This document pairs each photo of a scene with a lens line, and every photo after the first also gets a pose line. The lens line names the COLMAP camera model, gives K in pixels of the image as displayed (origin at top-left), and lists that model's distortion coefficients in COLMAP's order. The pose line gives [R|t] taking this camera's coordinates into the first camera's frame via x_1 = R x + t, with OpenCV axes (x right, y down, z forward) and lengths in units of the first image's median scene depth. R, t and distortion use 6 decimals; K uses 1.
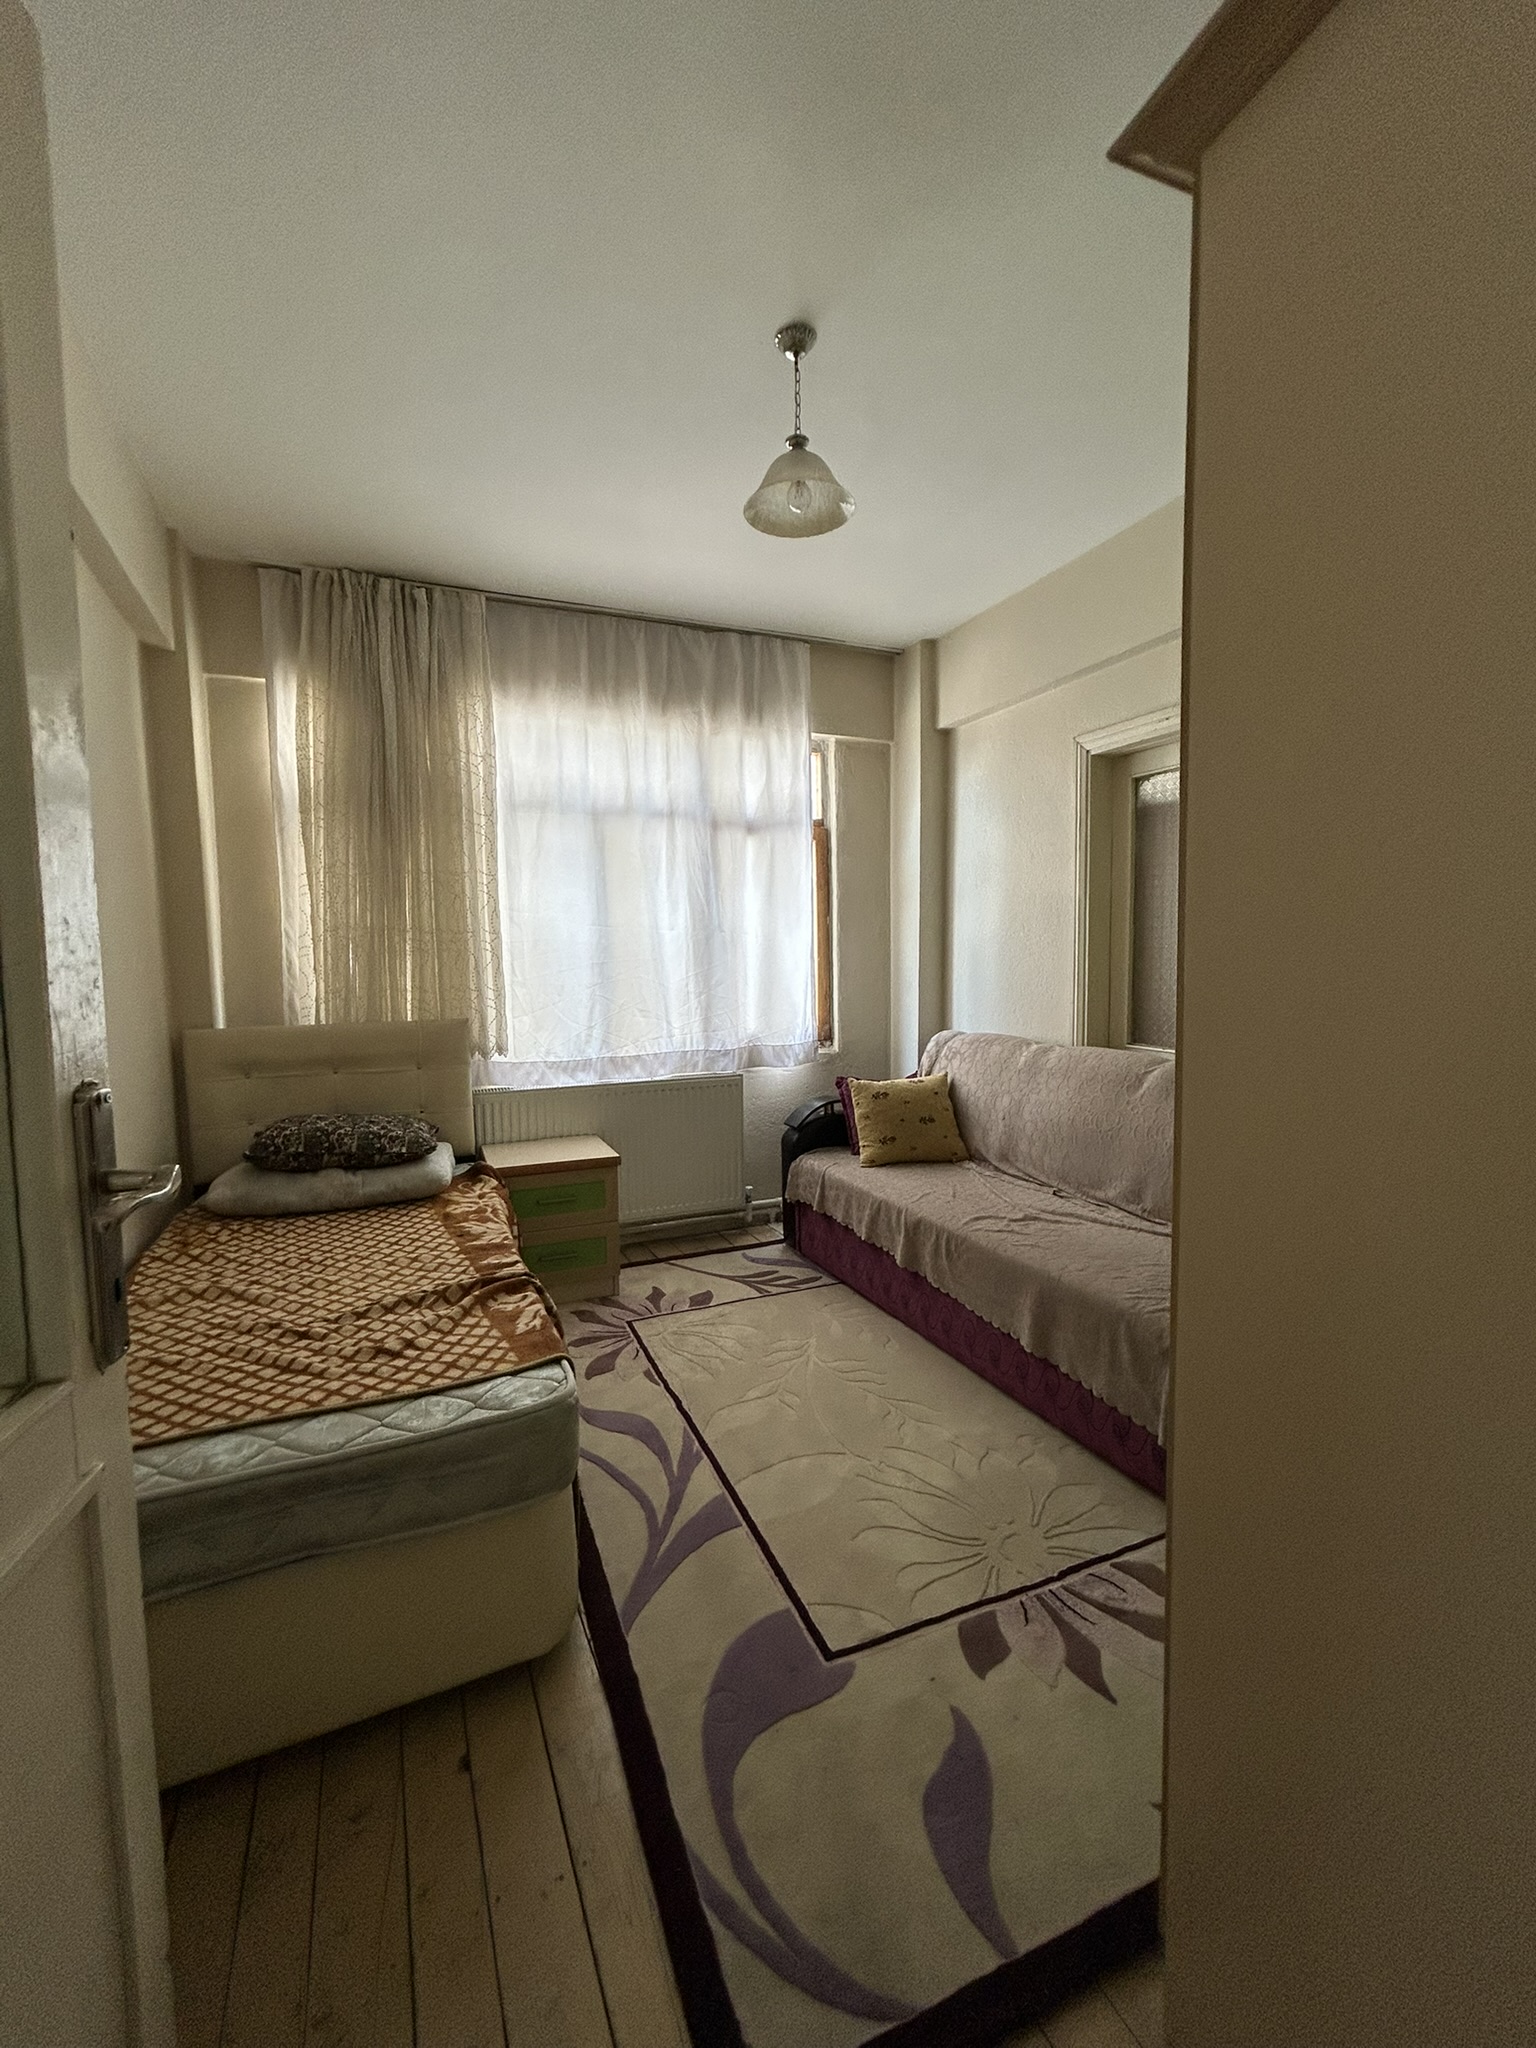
lens RADIAL K [[826.9, 0, 768.5], [0, 826.9, 1019.0], [0, 0, 1]] dist [-0.000637, -0.000068]
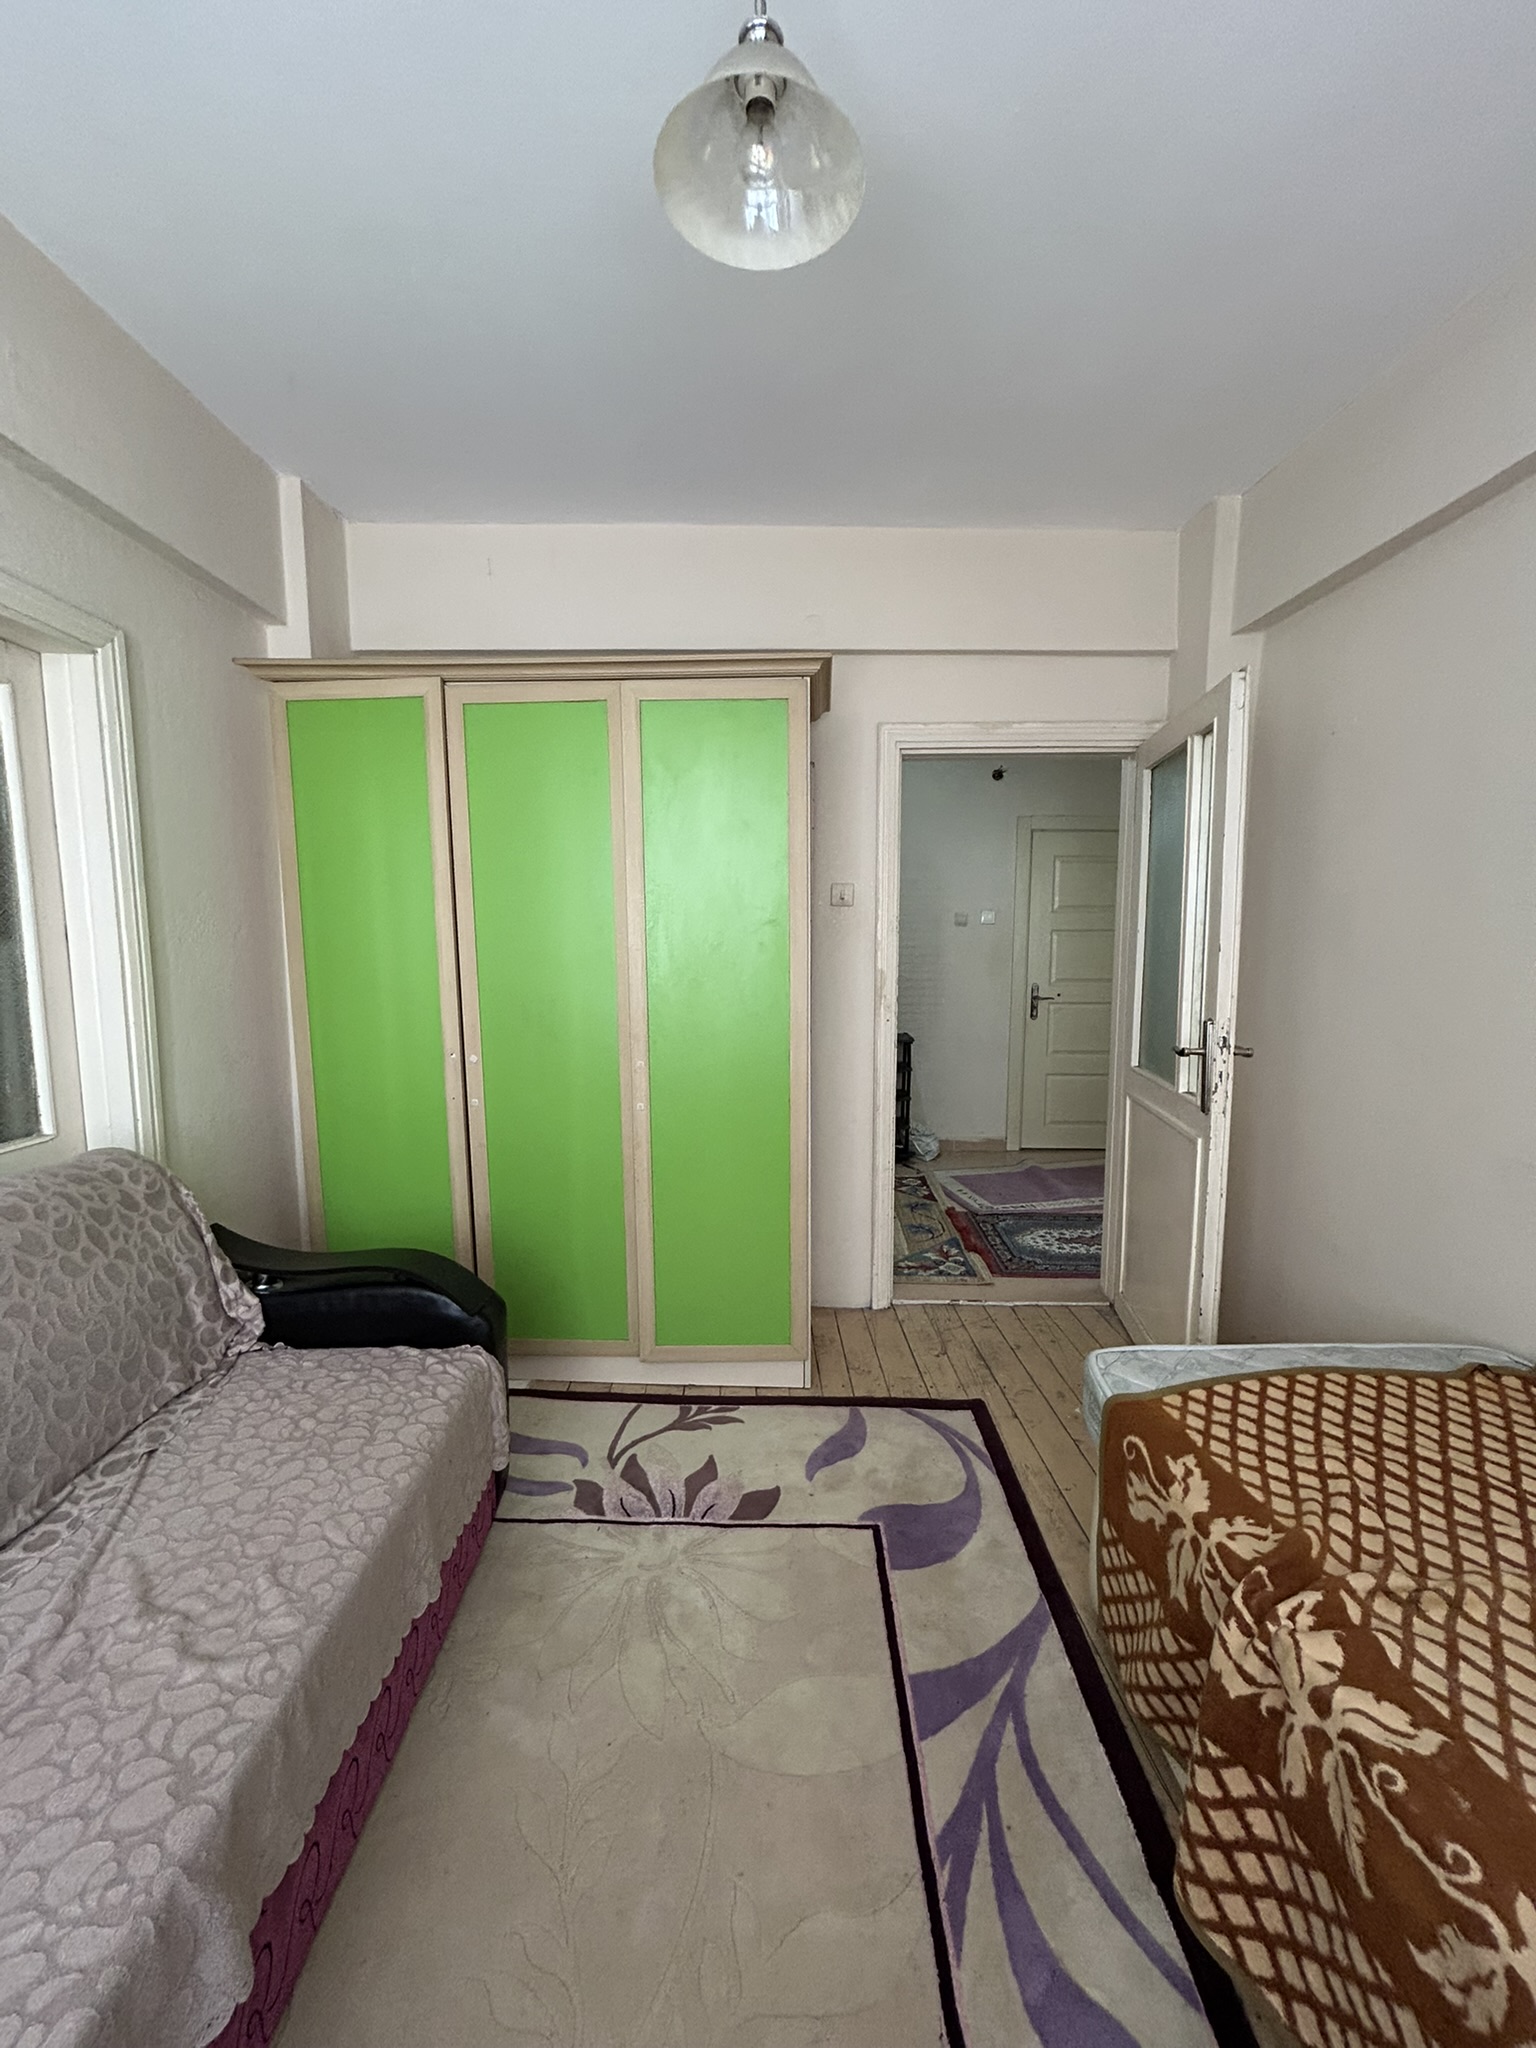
lens RADIAL K [[823.7, 0, 773.2], [0, 823.7, 1017.9], [0, 0, 1]] dist [-0.008799, 0.002488]
pose [[-0.915177, -0.031377, 0.401829, -0.231299], [0.044130, 0.983171, 0.177278, -0.205955], [-0.400629, 0.179973, -0.898391, 1.776640]]
